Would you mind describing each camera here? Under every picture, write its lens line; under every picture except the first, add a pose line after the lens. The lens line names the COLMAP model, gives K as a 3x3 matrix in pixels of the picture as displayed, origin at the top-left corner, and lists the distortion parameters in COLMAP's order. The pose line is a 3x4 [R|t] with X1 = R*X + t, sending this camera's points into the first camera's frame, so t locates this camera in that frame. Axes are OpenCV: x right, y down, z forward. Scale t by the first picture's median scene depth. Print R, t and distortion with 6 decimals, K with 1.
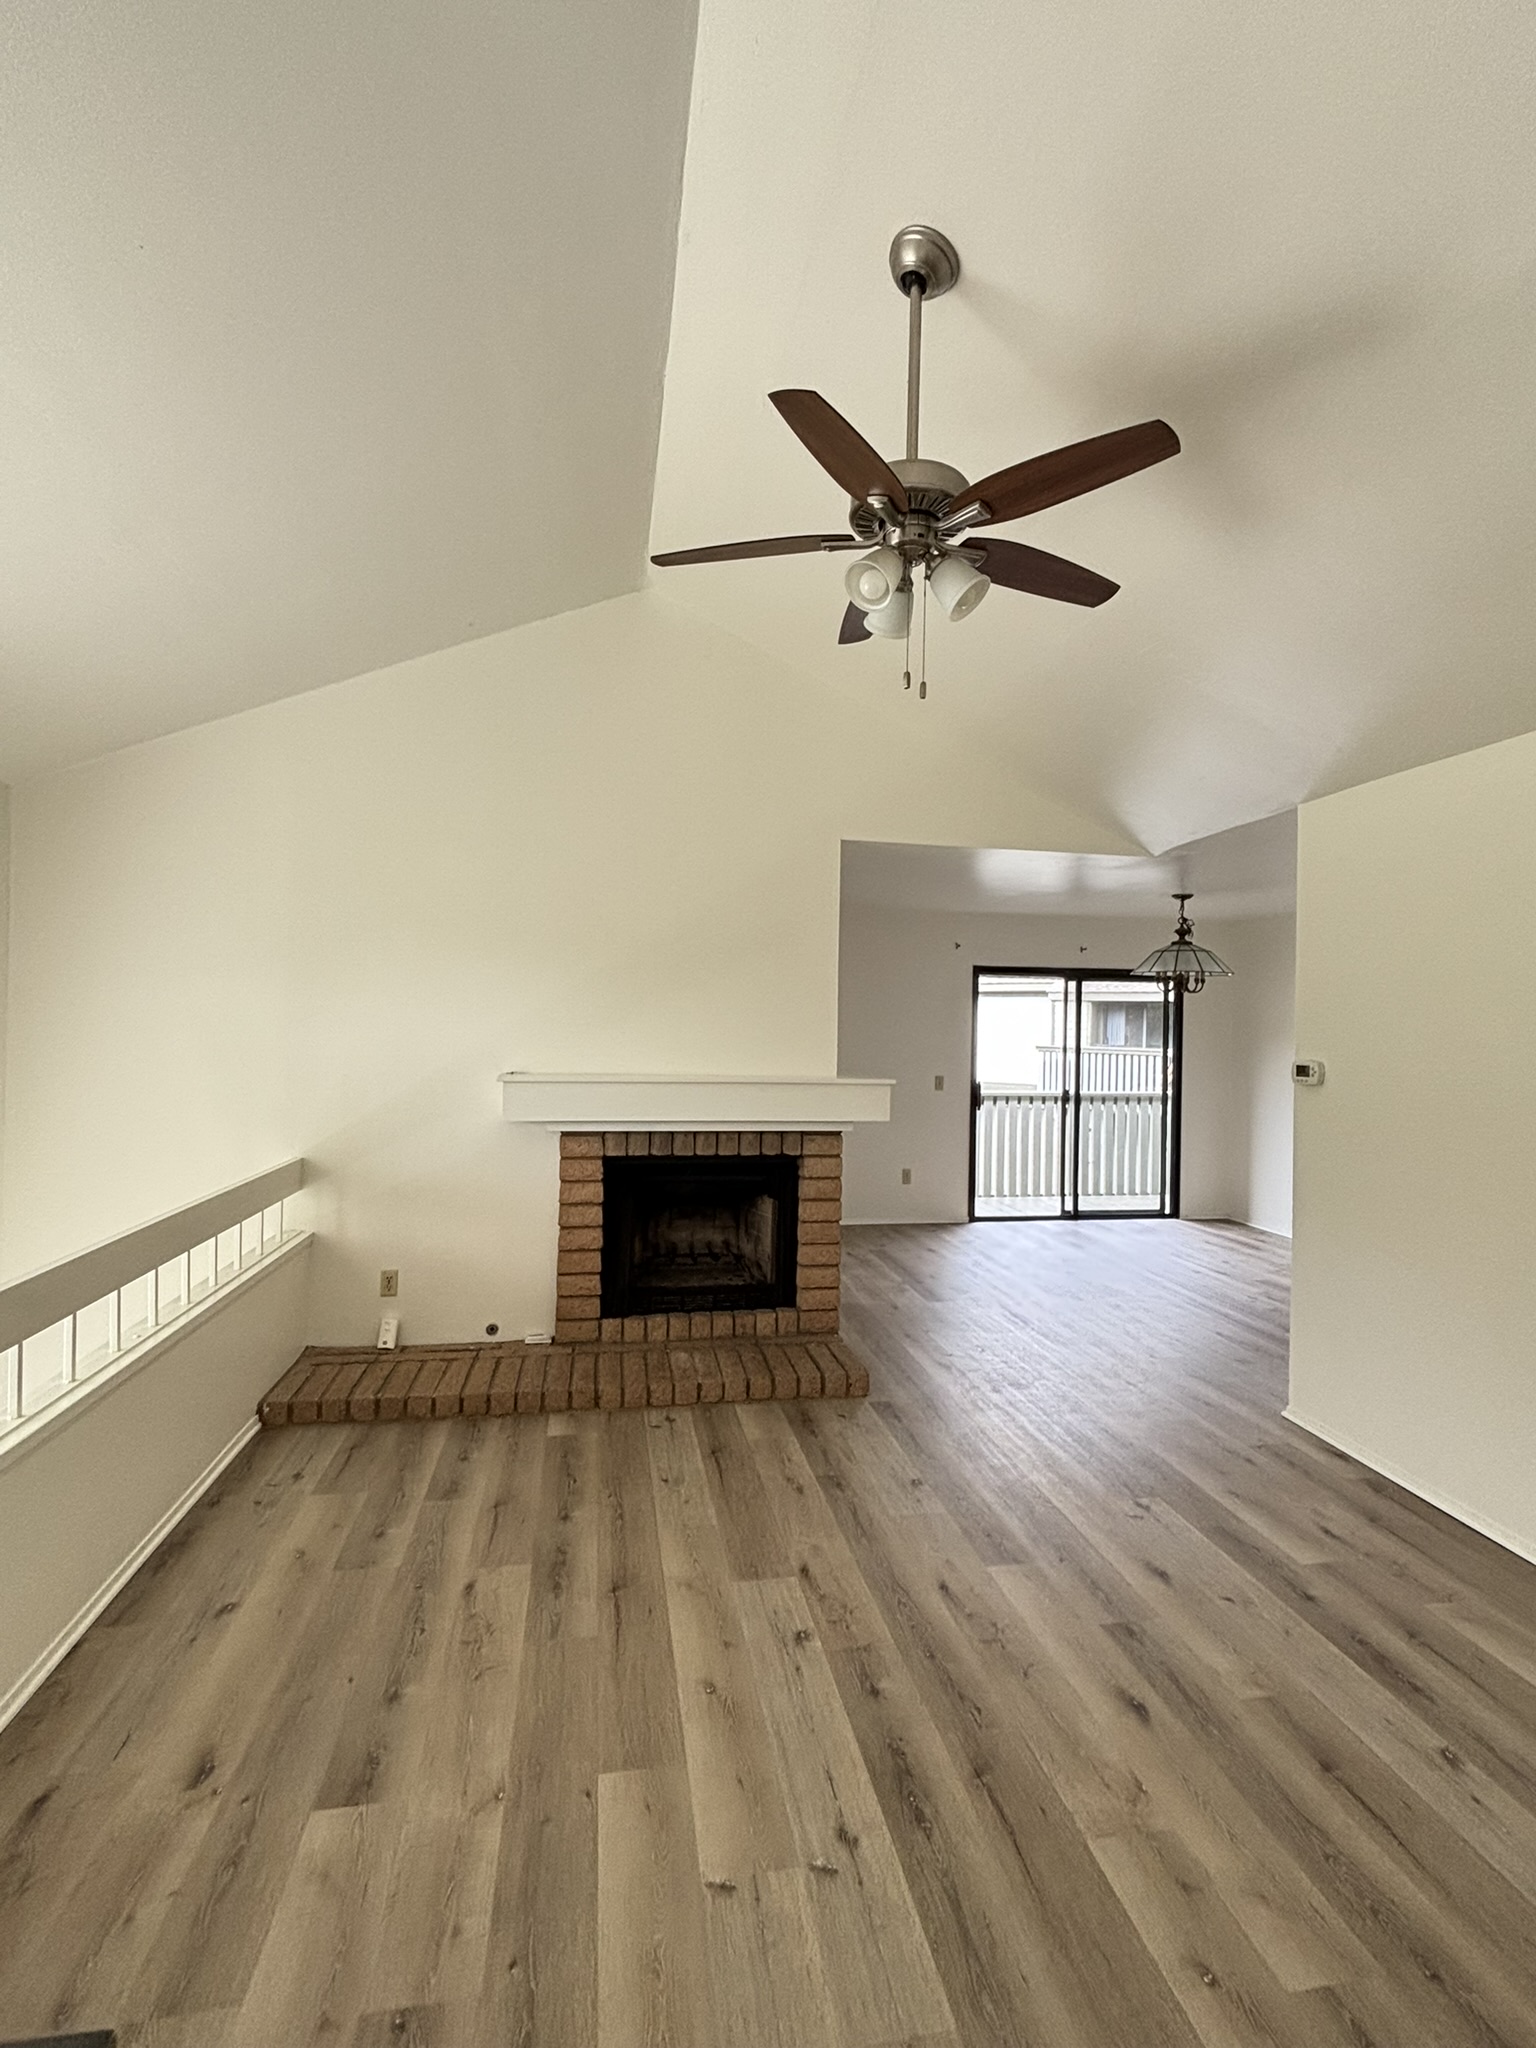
lens RADIAL K [[972.1, 0, 763.7], [0, 972.1, 1012.7], [0, 0, 1]] dist [0.016077, -0.000743]
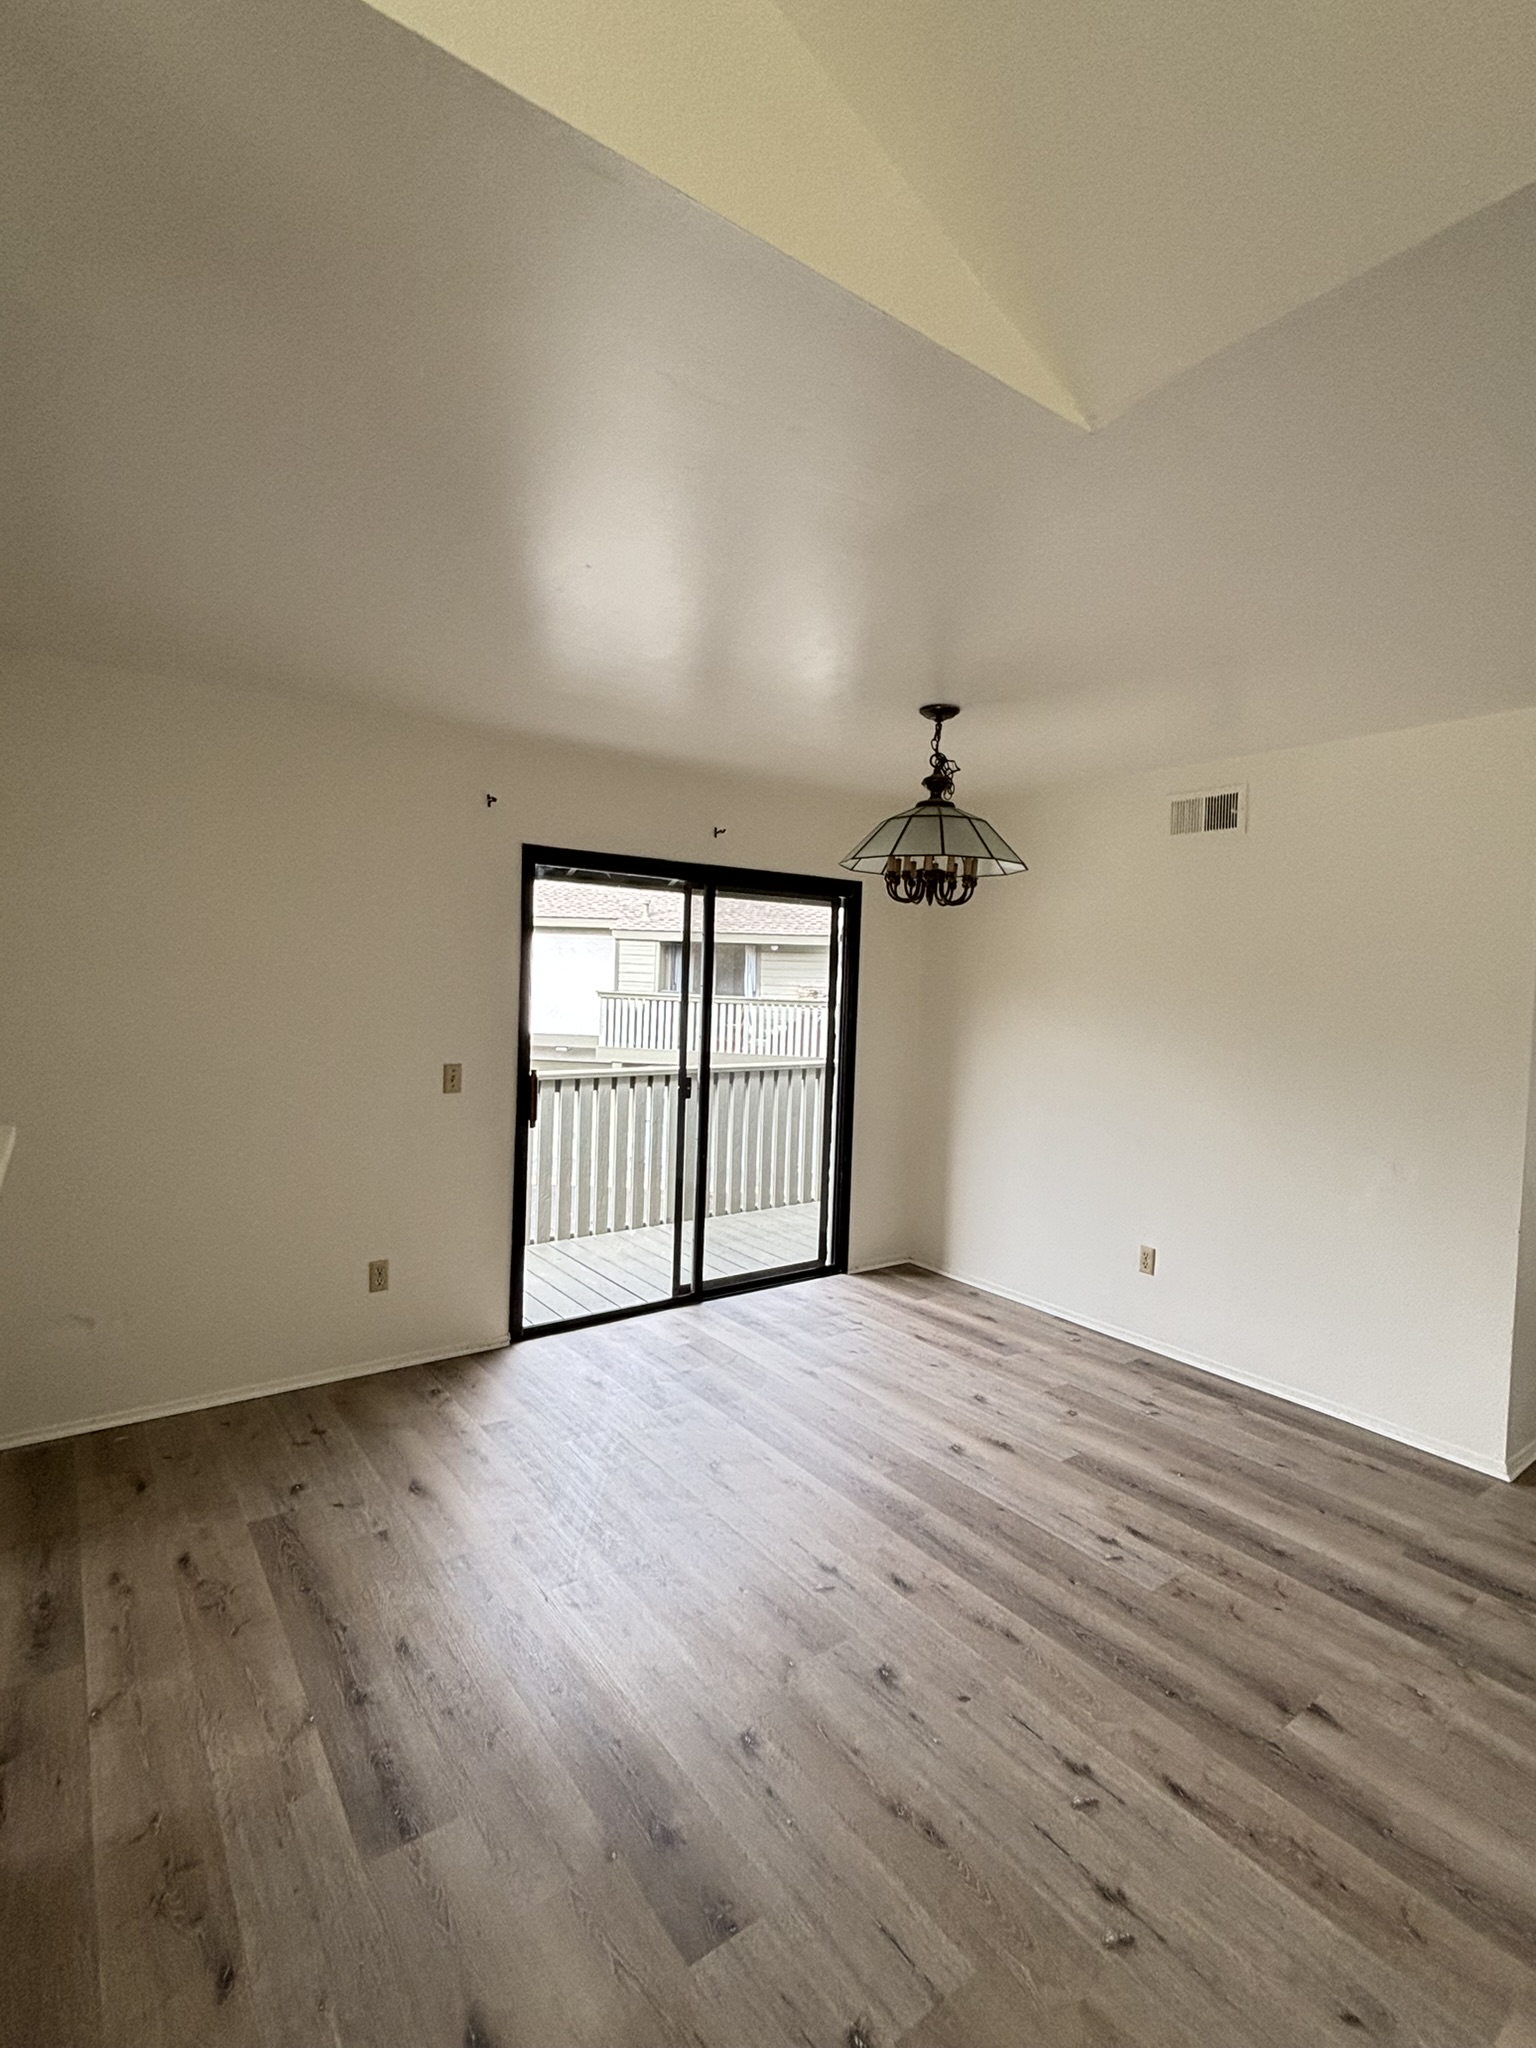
lens RADIAL K [[972.1, 0, 763.7], [0, 972.1, 1012.7], [0, 0, 1]] dist [0.016077, -0.000743]
pose [[0.899041, -0.006843, 0.437811, 0.105240], [-0.018951, 0.998333, 0.054520, 0.008701], [-0.437454, -0.057313, 0.897412, 0.483159]]
